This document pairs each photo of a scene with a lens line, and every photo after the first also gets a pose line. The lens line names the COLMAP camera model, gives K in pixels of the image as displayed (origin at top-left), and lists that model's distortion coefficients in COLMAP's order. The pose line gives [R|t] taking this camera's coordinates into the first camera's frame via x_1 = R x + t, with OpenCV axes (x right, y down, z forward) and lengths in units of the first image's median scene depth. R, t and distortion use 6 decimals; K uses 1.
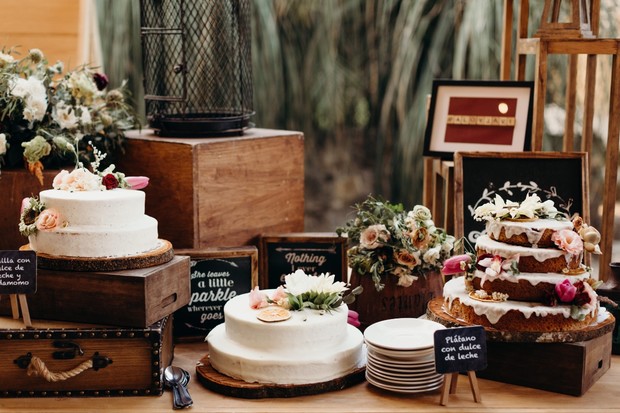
lens RADIAL K [[930.4, 0, 310.0], [0, 930.4, 206.5], [0, 0, 1]] dist [0.025151, -0.015915]
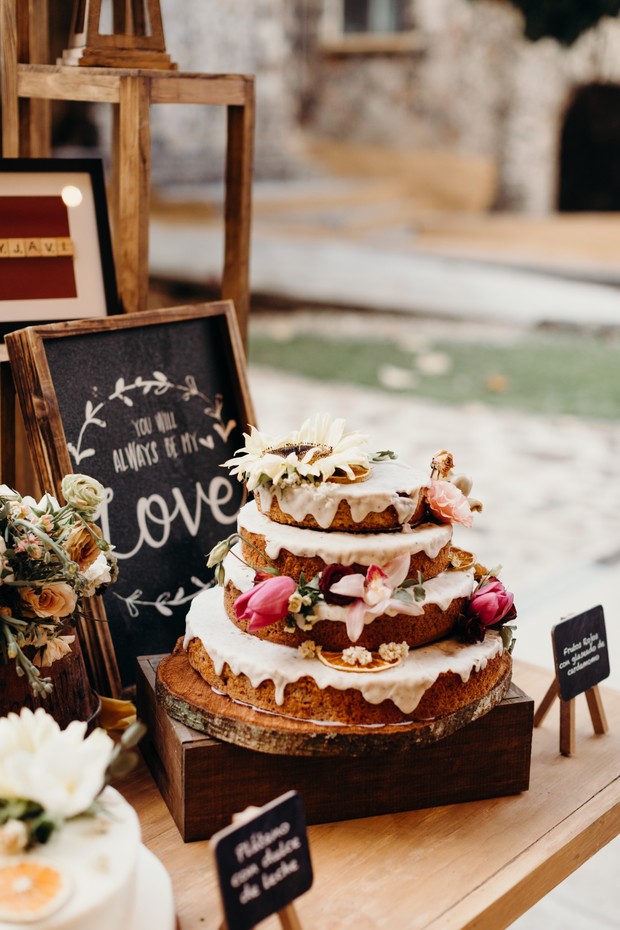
lens RADIAL K [[1370.2, 0, 310.0], [0, 1370.2, 465.0], [0, 0, 1]] dist [0.026768, -0.003497]
pose [[0.636403, -0.191831, 0.747122, -0.316074], [0.093432, 0.980621, 0.172198, -0.116331], [-0.765677, -0.039782, 0.641994, 0.577291]]
